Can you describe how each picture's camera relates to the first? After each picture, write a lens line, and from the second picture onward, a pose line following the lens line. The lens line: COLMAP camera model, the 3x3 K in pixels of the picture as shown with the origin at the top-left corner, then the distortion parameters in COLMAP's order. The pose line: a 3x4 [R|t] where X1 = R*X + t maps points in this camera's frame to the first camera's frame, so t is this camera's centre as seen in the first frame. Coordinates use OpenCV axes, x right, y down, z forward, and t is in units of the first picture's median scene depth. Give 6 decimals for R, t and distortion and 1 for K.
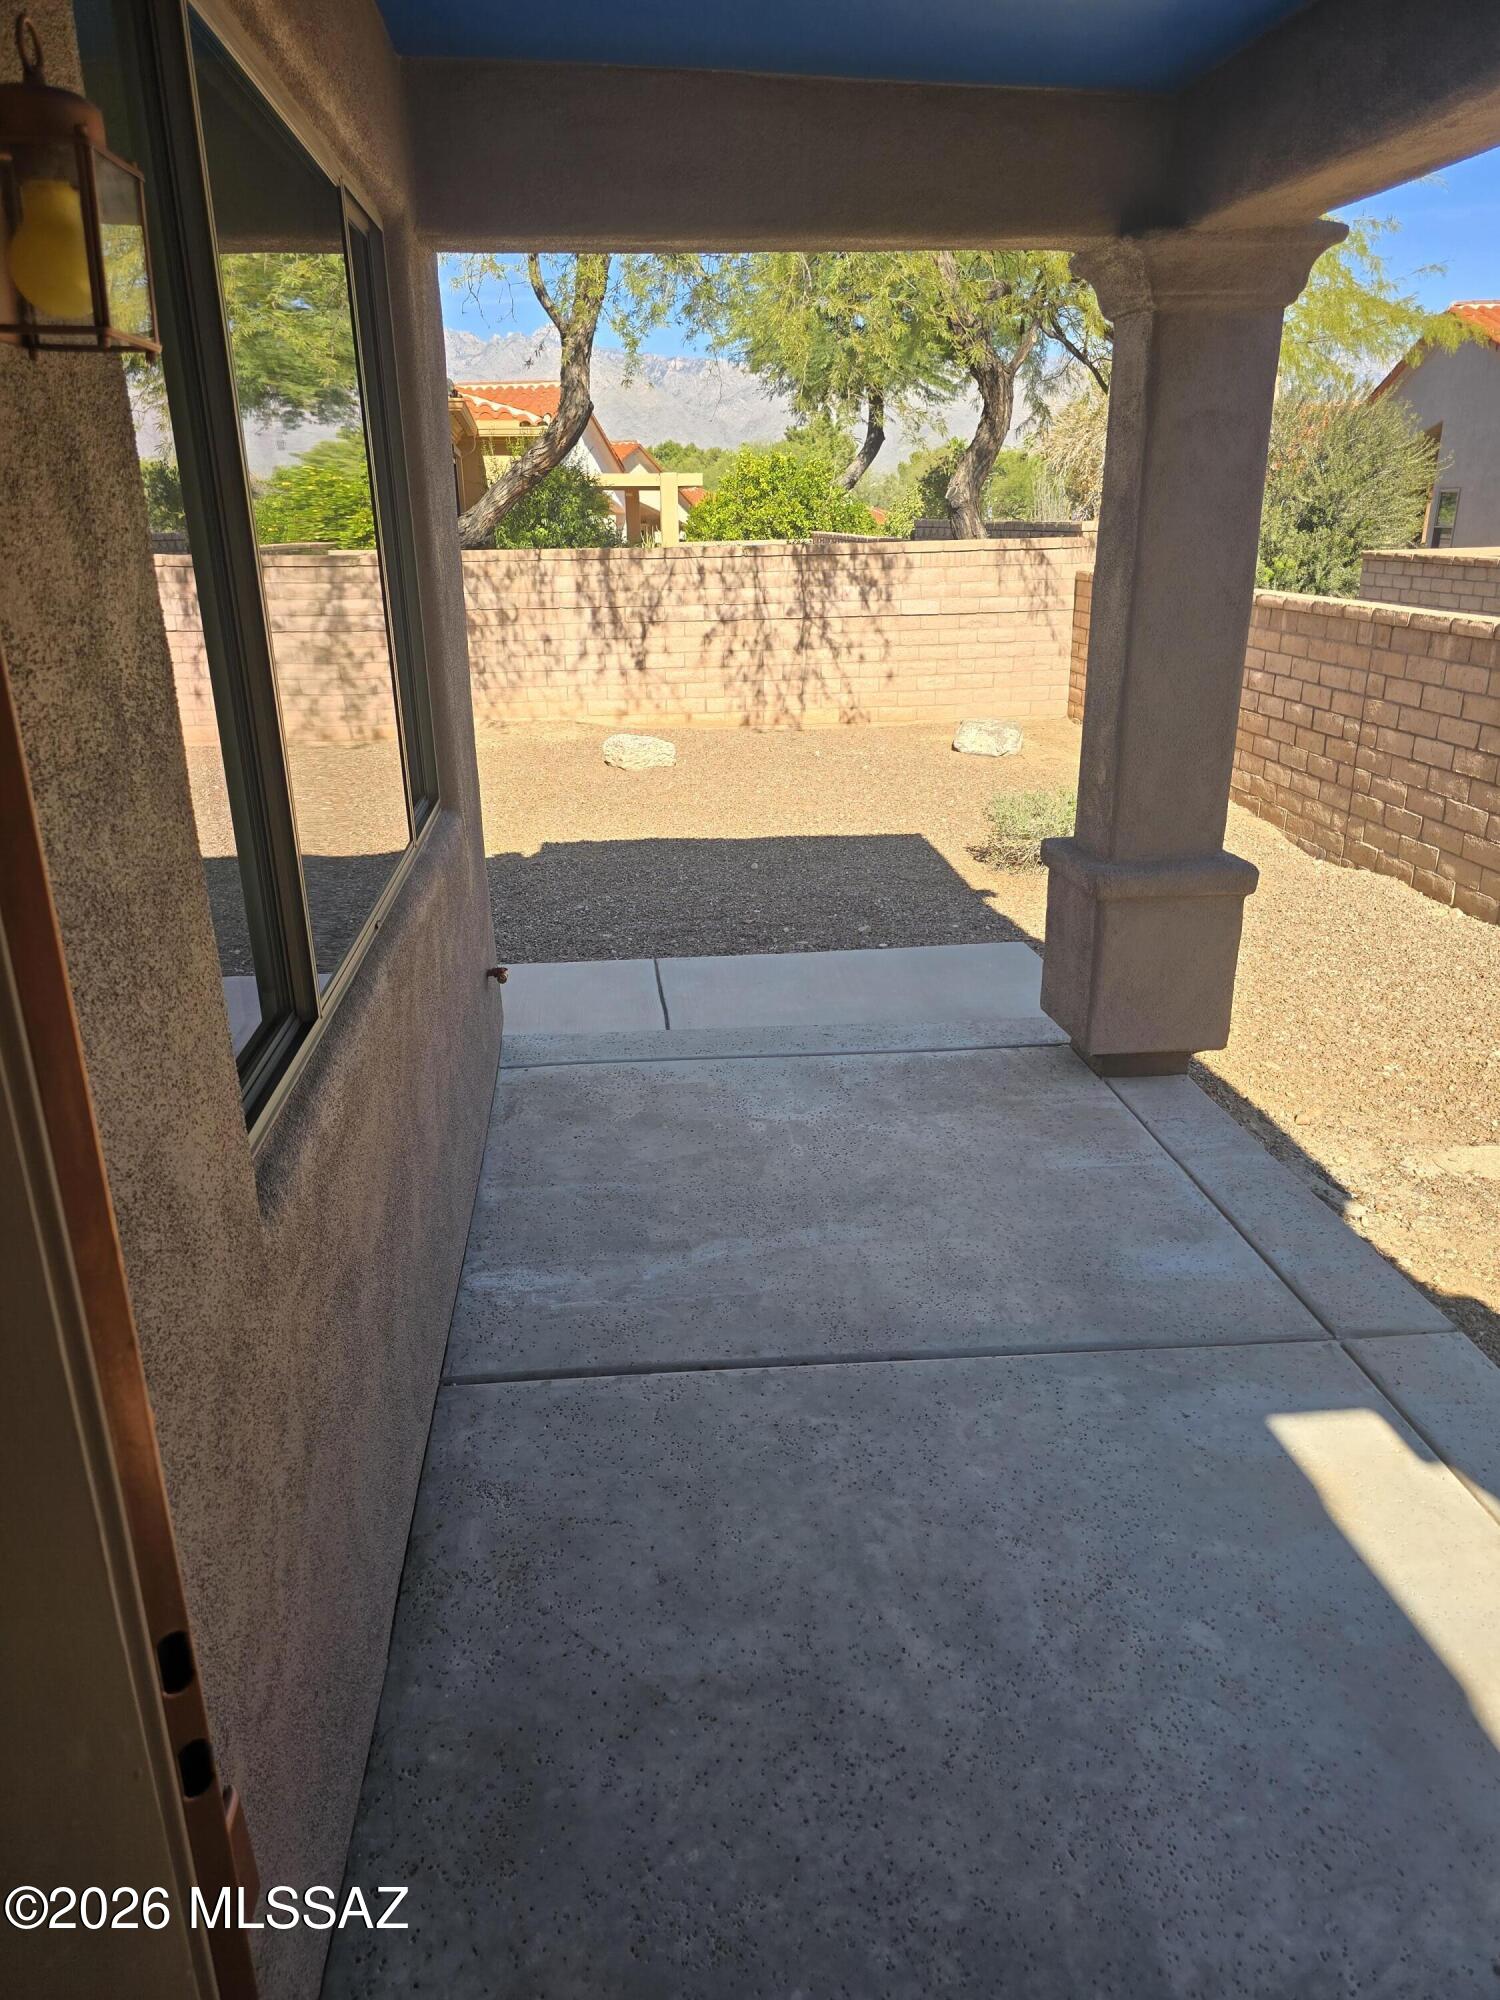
lens RADIAL K [[1363.0, 0, 721.9], [0, 1363.0, 1024.4], [0, 0, 1]] dist [0.040005, -0.018141]
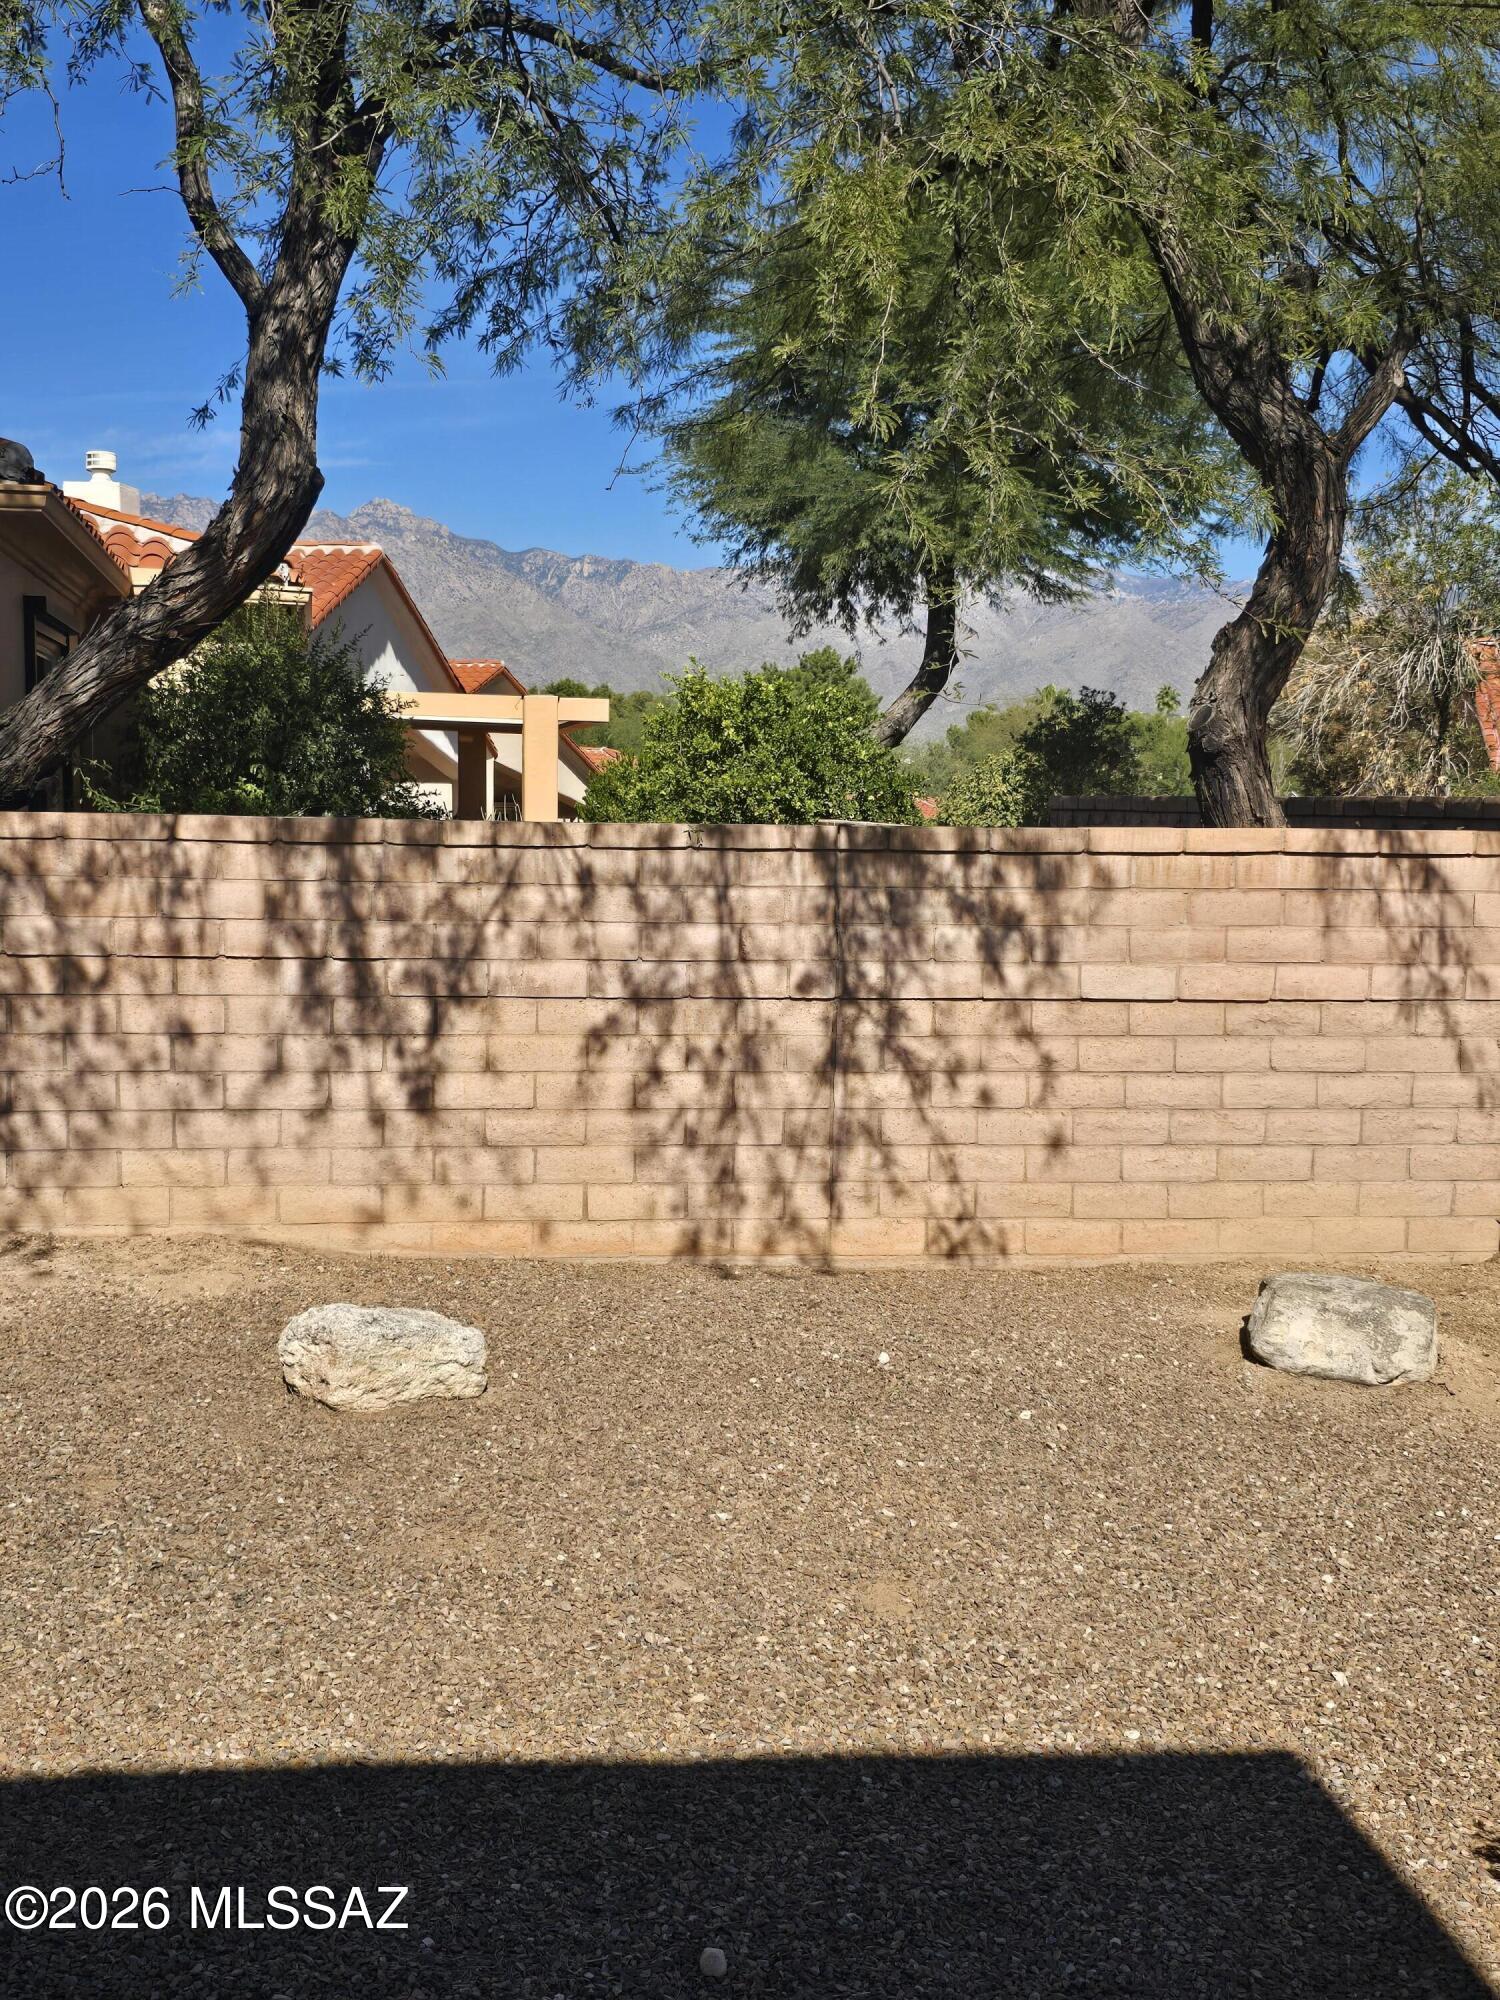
lens RADIAL K [[1363.0, 0, 755.1], [0, 1363.0, 995.9], [0, 0, 1]] dist [0.040005, -0.018141]
pose [[0.997035, 0.026422, 0.072268, 0.006195], [-0.007984, 0.969649, -0.244371, -0.199400], [-0.076532, 0.243070, 0.966985, 0.613630]]
